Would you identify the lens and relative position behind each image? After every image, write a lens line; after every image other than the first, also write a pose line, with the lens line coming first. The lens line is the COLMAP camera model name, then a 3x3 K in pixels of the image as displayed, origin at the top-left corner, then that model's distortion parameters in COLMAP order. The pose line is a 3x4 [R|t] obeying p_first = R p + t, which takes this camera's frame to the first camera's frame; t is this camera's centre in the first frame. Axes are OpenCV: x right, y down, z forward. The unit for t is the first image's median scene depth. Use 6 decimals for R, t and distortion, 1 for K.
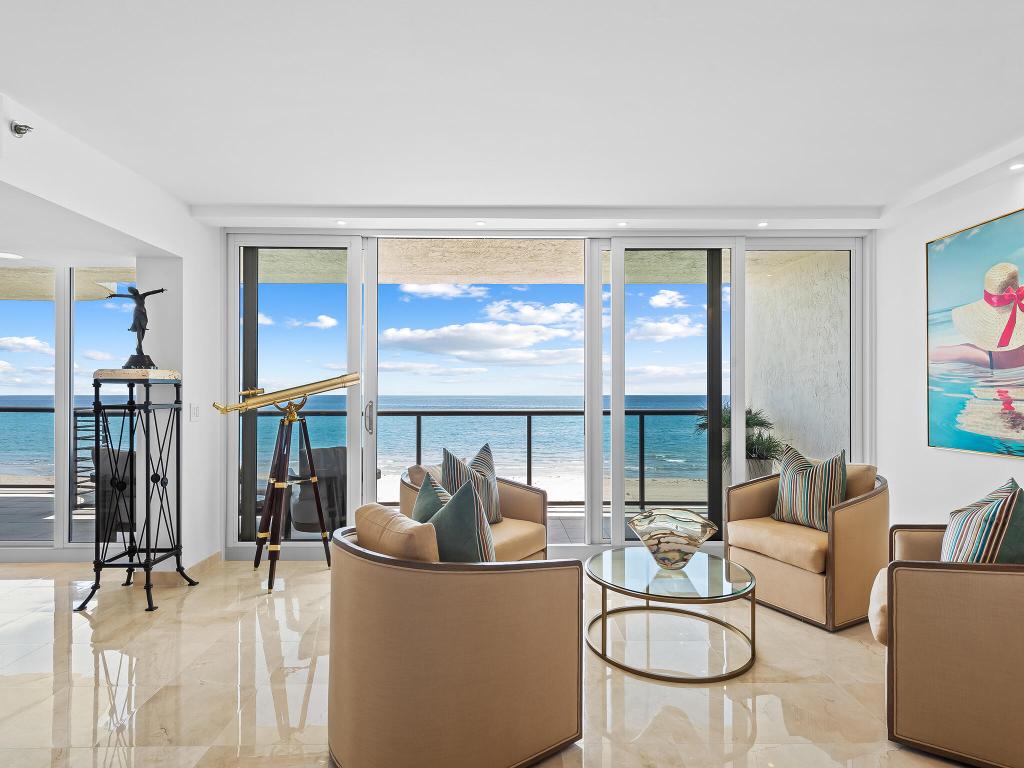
lens RADIAL K [[568.9, 0, 505.3], [0, 568.9, 388.0], [0, 0, 1]] dist [0.009947, 0.001975]
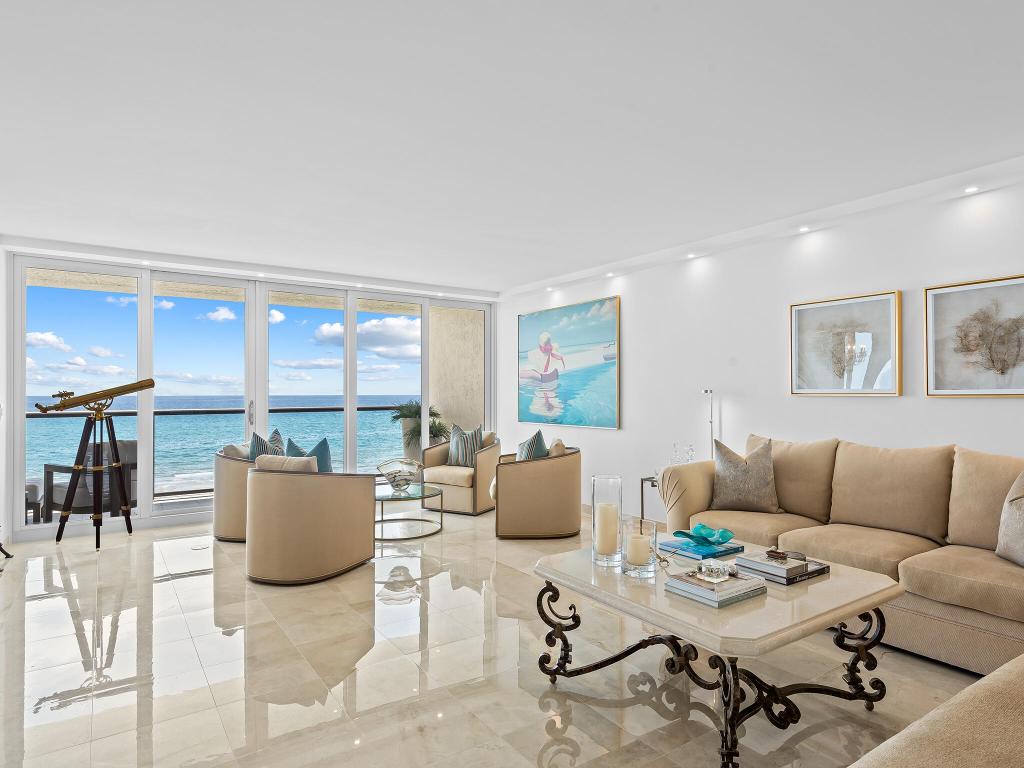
lens RADIAL K [[609.0, 0, 510.3], [0, 609.0, 385.2], [0, 0, 1]] dist [0.003559, 0.002600]
pose [[0.834524, 0.005520, 0.550944, -0.414869], [-0.002503, 0.999977, -0.006228, -0.008502], [-0.550966, 0.003818, 0.834519, -0.698079]]
